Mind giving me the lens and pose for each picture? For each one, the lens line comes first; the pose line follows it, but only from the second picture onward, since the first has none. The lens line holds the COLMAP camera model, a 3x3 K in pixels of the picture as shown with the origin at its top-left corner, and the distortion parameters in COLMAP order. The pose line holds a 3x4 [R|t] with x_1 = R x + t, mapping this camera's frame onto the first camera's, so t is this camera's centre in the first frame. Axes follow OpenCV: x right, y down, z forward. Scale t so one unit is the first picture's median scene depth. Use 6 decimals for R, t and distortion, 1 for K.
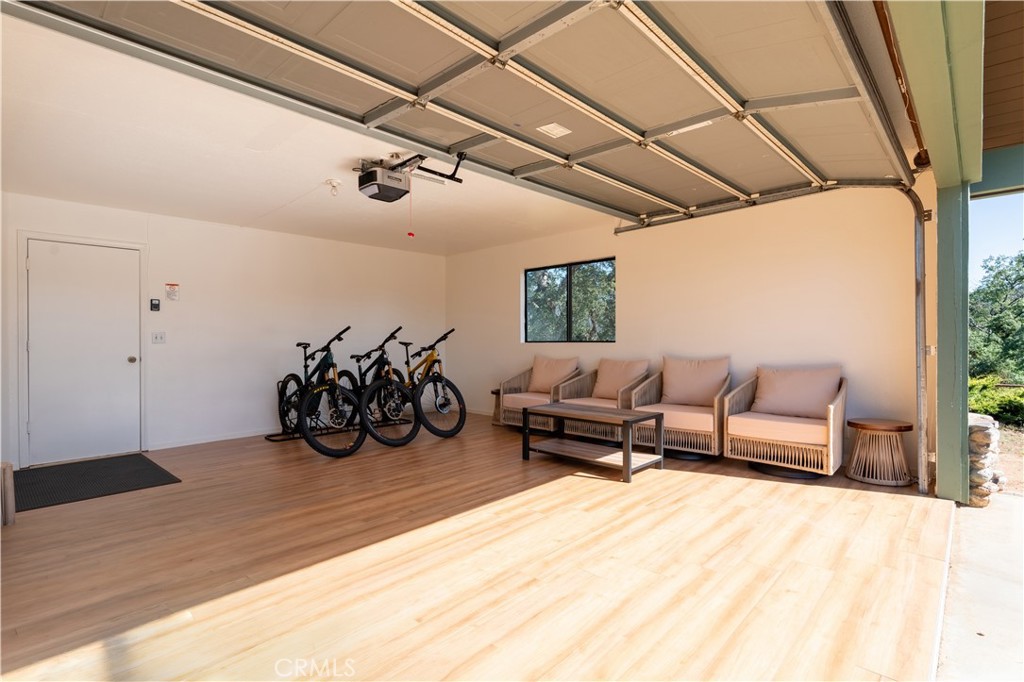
lens RADIAL K [[500.3, 0, 513.6], [0, 500.3, 343.5], [0, 0, 1]] dist [0.004759, -0.000178]
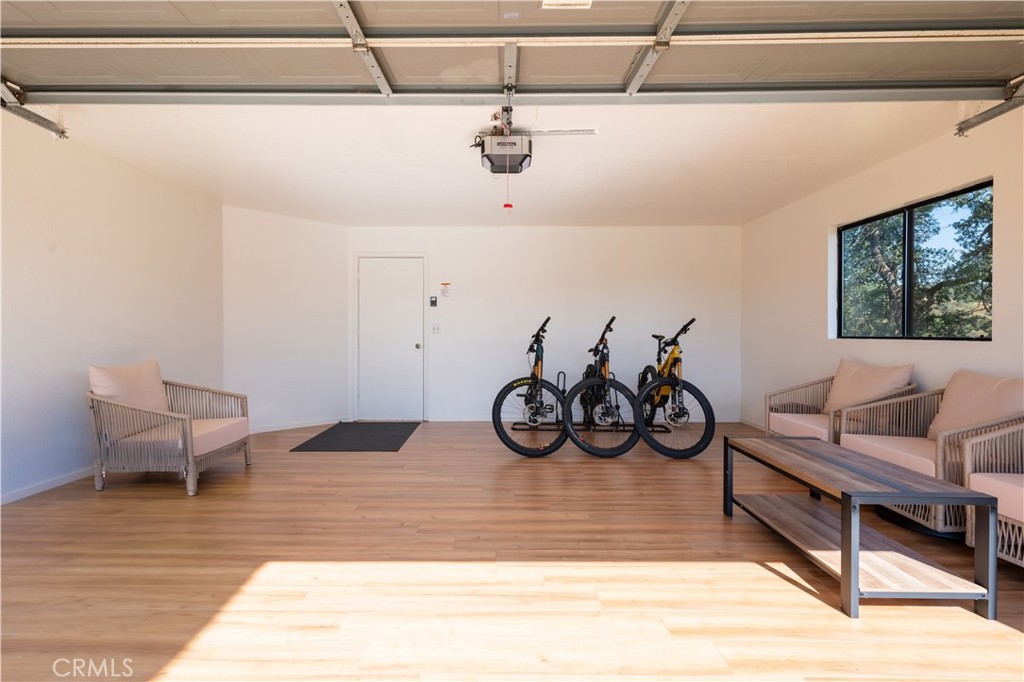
lens RADIAL K [[500.3, 0, 510.4], [0, 500.3, 331.1], [0, 0, 1]] dist [0.004759, -0.000178]
pose [[0.670714, 0.006519, -0.741688, 0.328633], [-0.013105, 0.999909, -0.003062, -0.004835], [0.741601, 0.011774, 0.670738, 0.350644]]
